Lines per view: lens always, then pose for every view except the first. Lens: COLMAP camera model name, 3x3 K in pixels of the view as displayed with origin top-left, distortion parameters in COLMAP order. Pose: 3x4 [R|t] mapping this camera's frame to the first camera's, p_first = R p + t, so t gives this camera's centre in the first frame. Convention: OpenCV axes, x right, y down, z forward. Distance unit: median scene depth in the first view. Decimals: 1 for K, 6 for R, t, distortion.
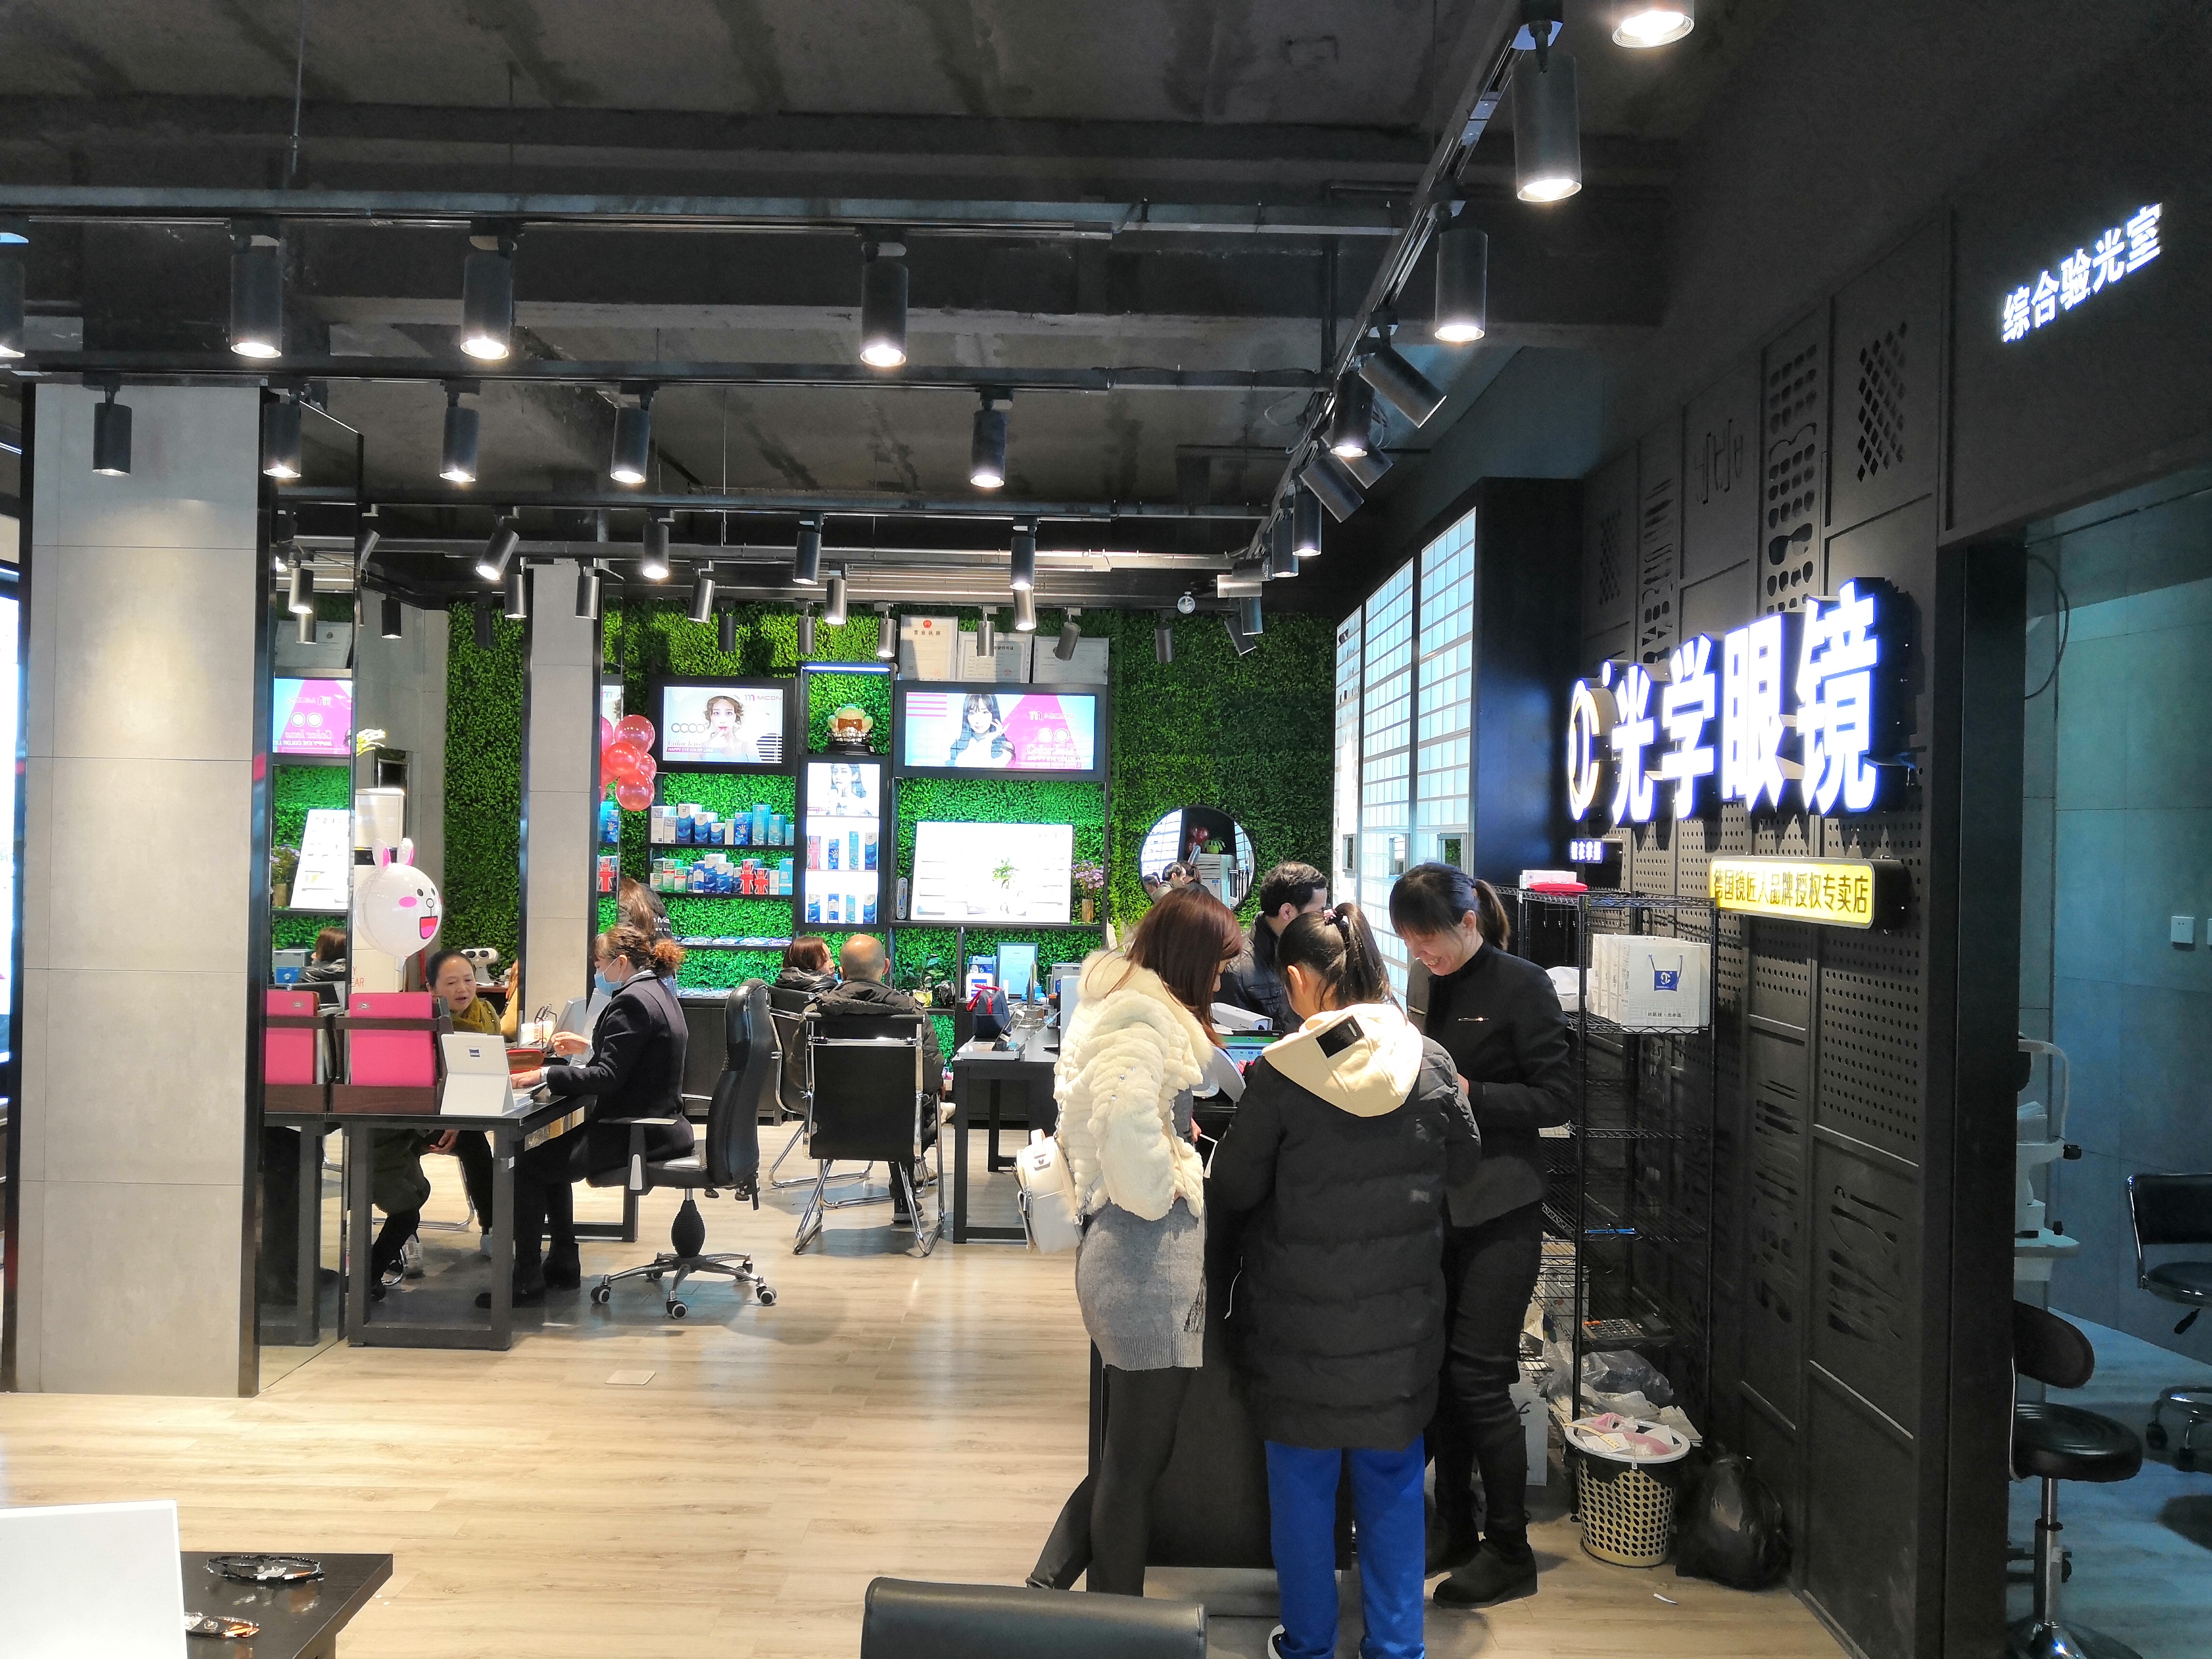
lens RADIAL K [[1740.2, 0, 1108.7], [0, 1740.2, 829.5], [0, 0, 1]] dist [-0.001351, 0.000389]
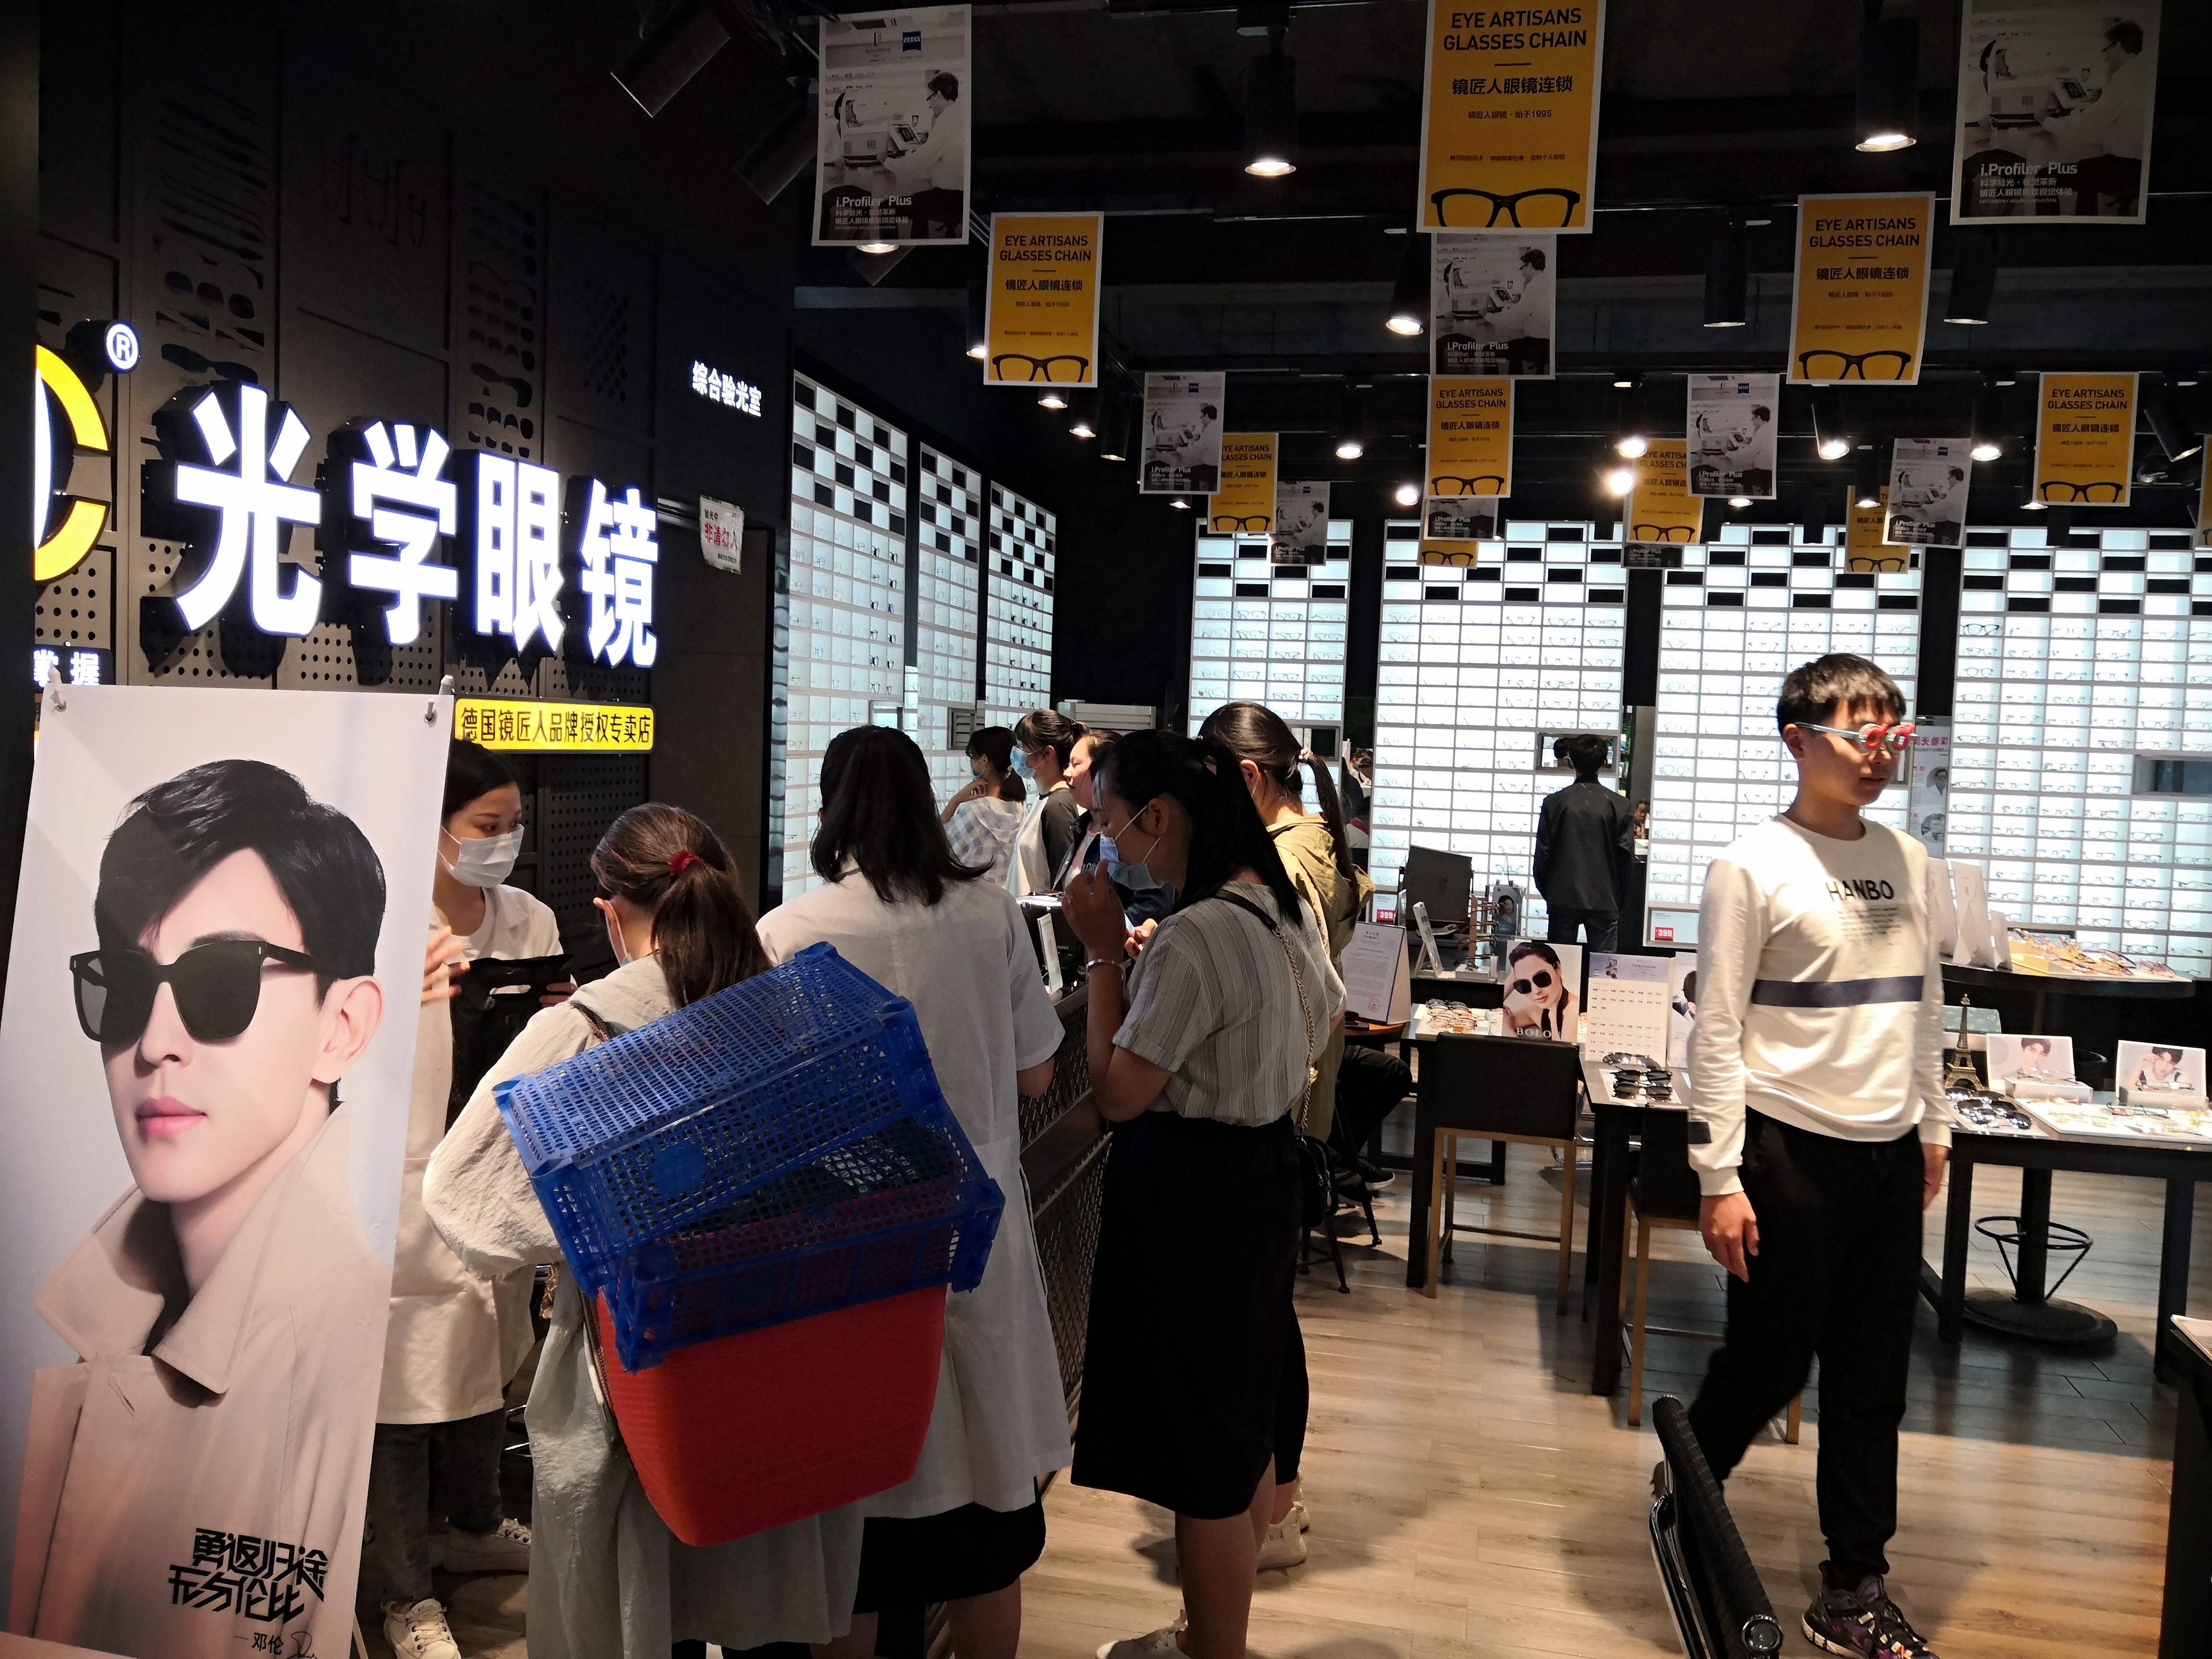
lens RADIAL K [[1740.2, 0, 1108.9], [0, 1740.2, 837.1], [0, 0, 1]] dist [-0.001351, 0.000389]
pose [[-0.971736, -0.066200, 0.226596, -0.225299], [-0.055227, 0.996989, 0.054432, 0.026310], [-0.229517, 0.040379, -0.972467, 2.155755]]
